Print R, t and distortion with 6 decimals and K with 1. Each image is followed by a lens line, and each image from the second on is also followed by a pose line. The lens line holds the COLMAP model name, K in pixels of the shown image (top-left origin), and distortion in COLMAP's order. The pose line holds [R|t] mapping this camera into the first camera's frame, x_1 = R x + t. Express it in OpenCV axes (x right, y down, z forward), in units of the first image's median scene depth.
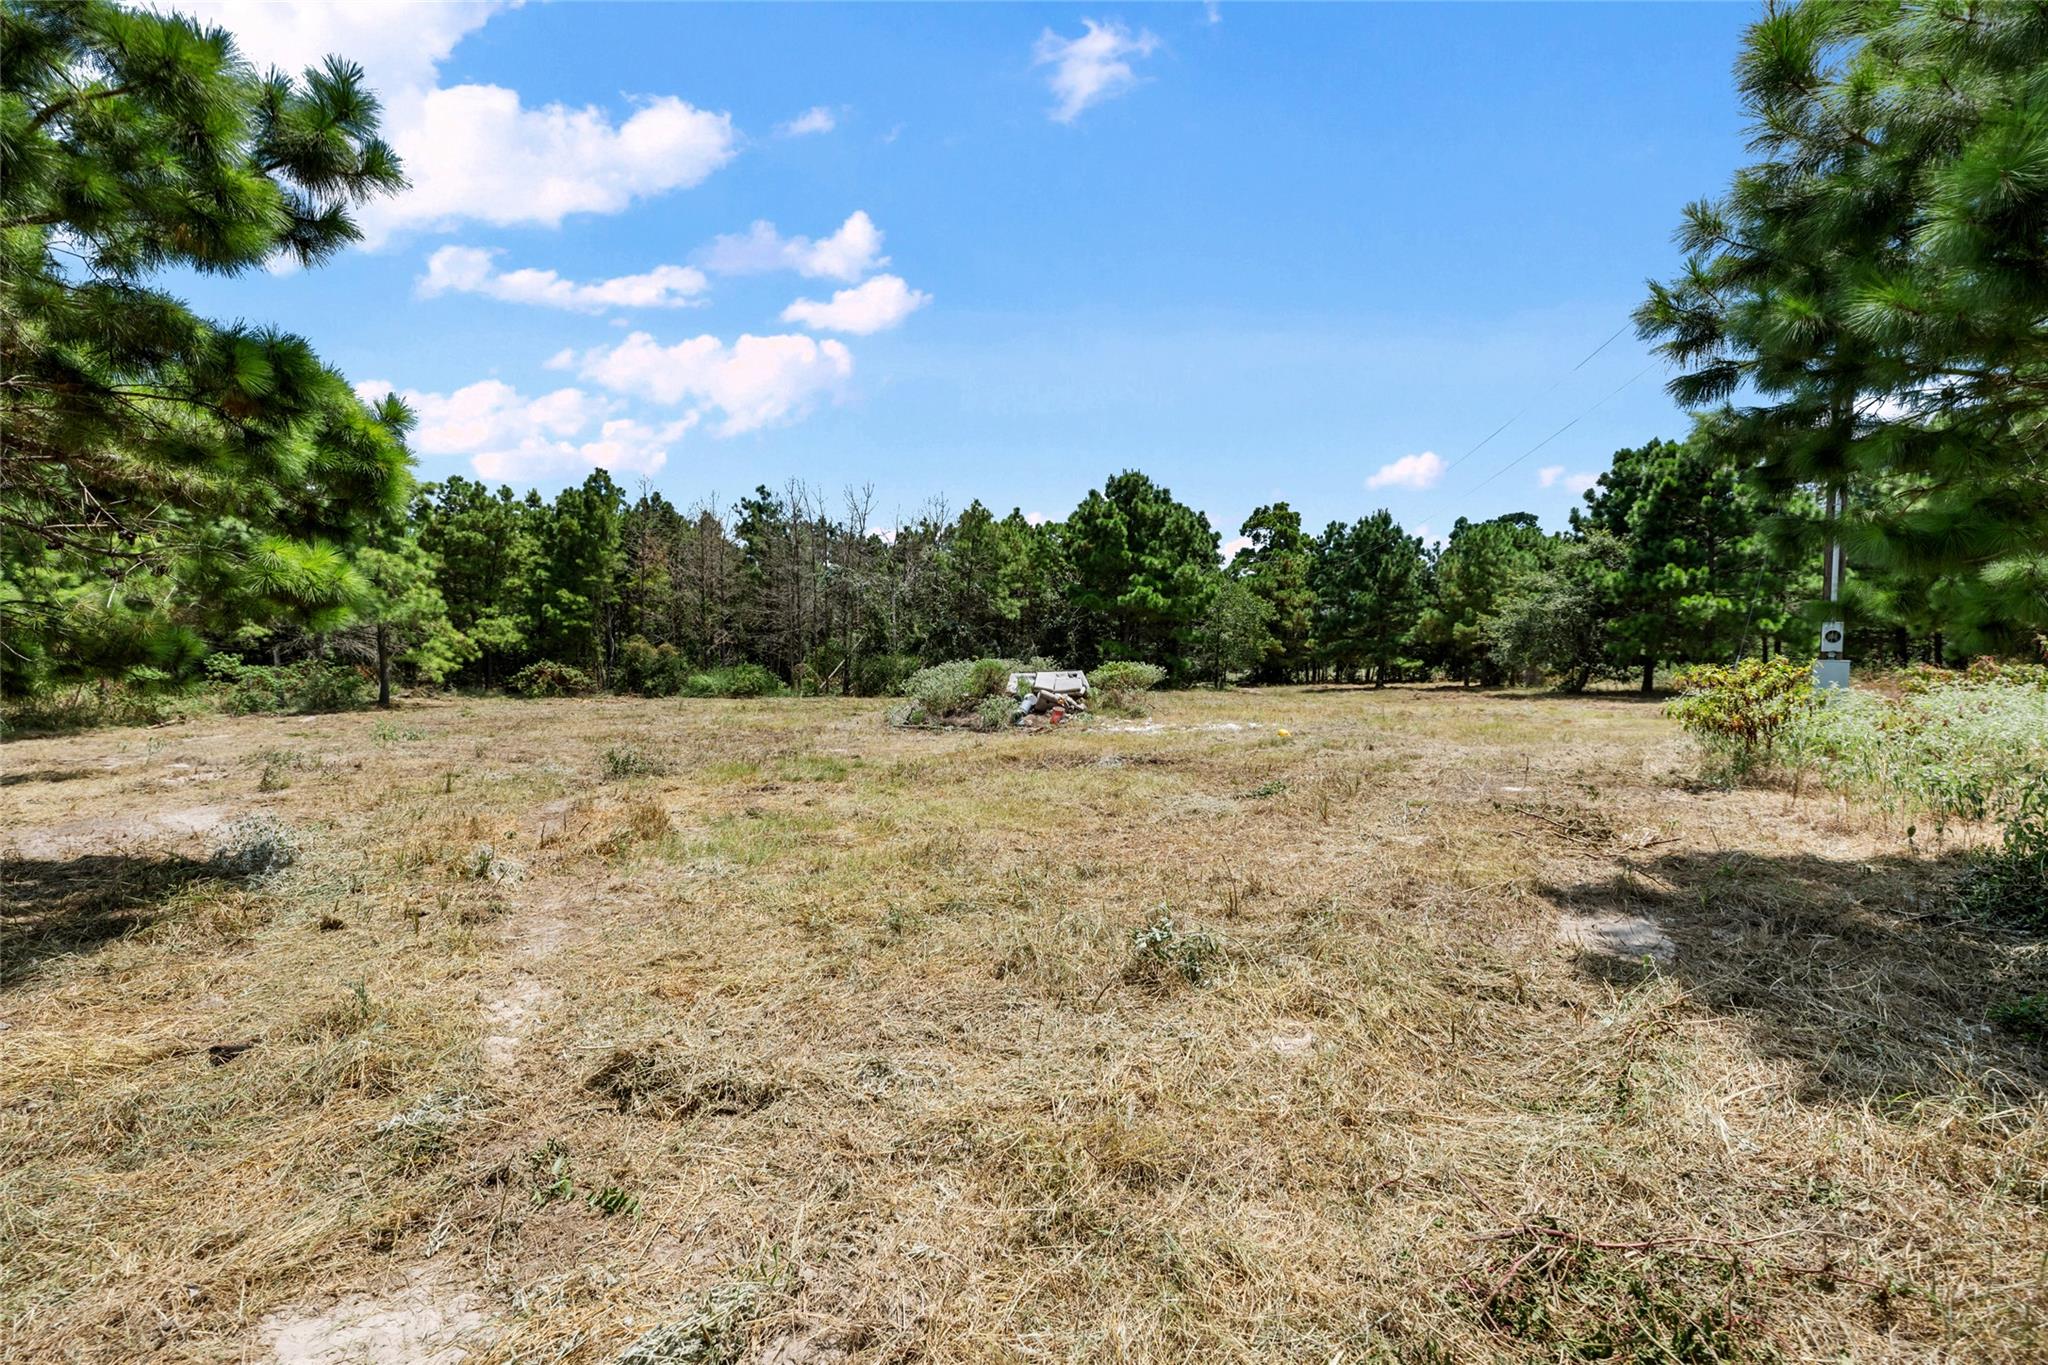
lens RADIAL K [[872.8, 0, 1044.3], [0, 872.8, 684.0], [0, 0, 1]] dist [-0.001860, 0.001285]
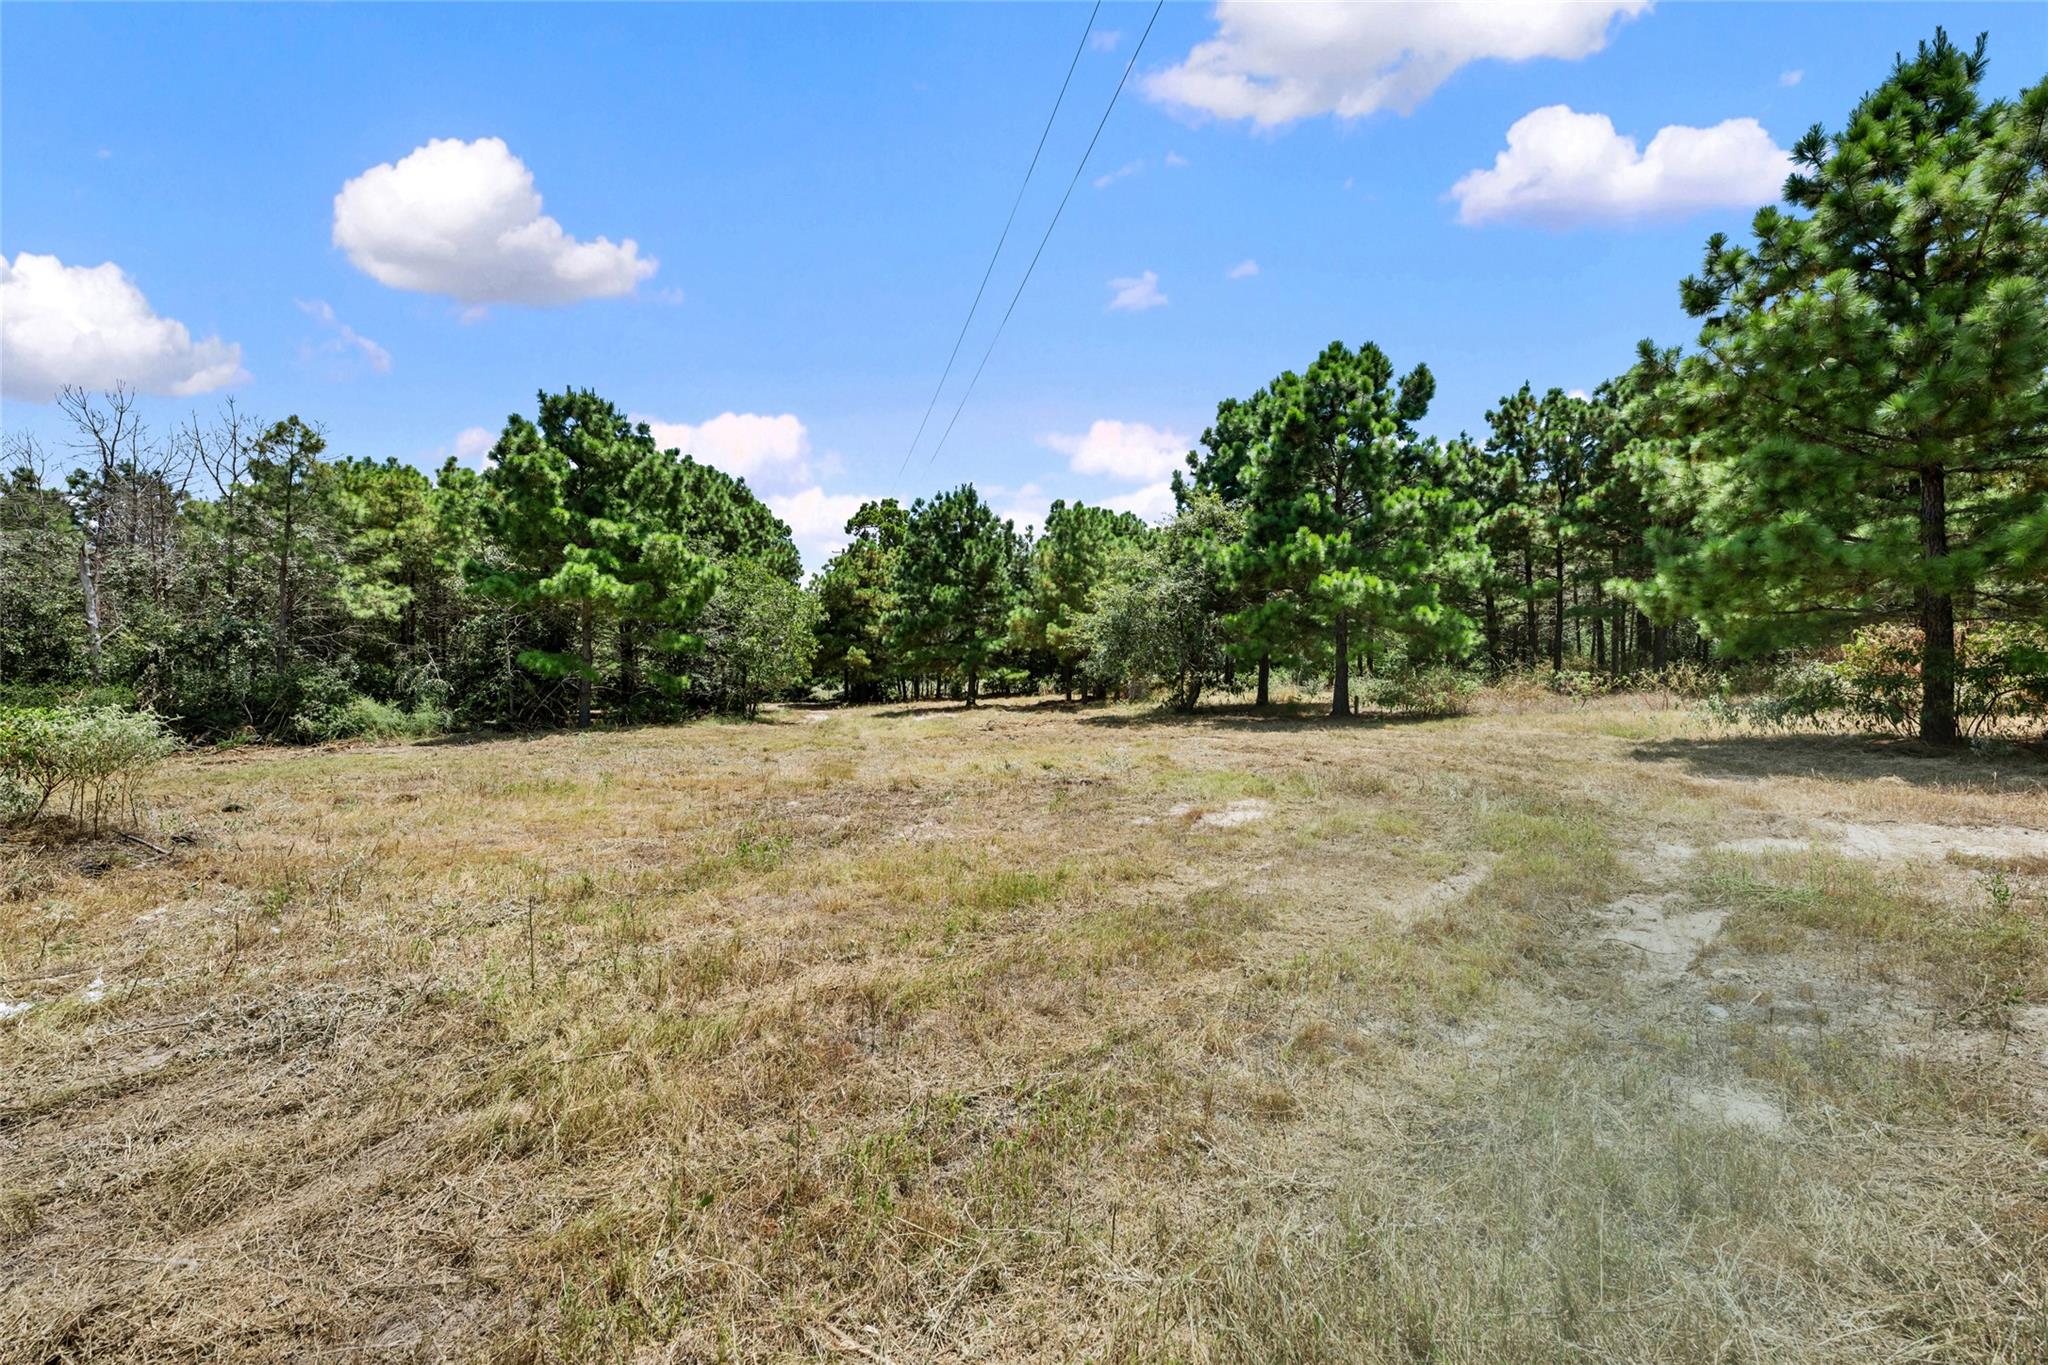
lens RADIAL K [[901.3, 0, 1025.4], [0, 901.3, 678.2], [0, 0, 1]] dist [0.001500, -0.000365]
pose [[0.927758, -0.024266, 0.372392, 0.168950], [0.032258, 0.999363, -0.015243, -0.010282], [-0.371785, 0.026154, 0.927950, 0.291440]]
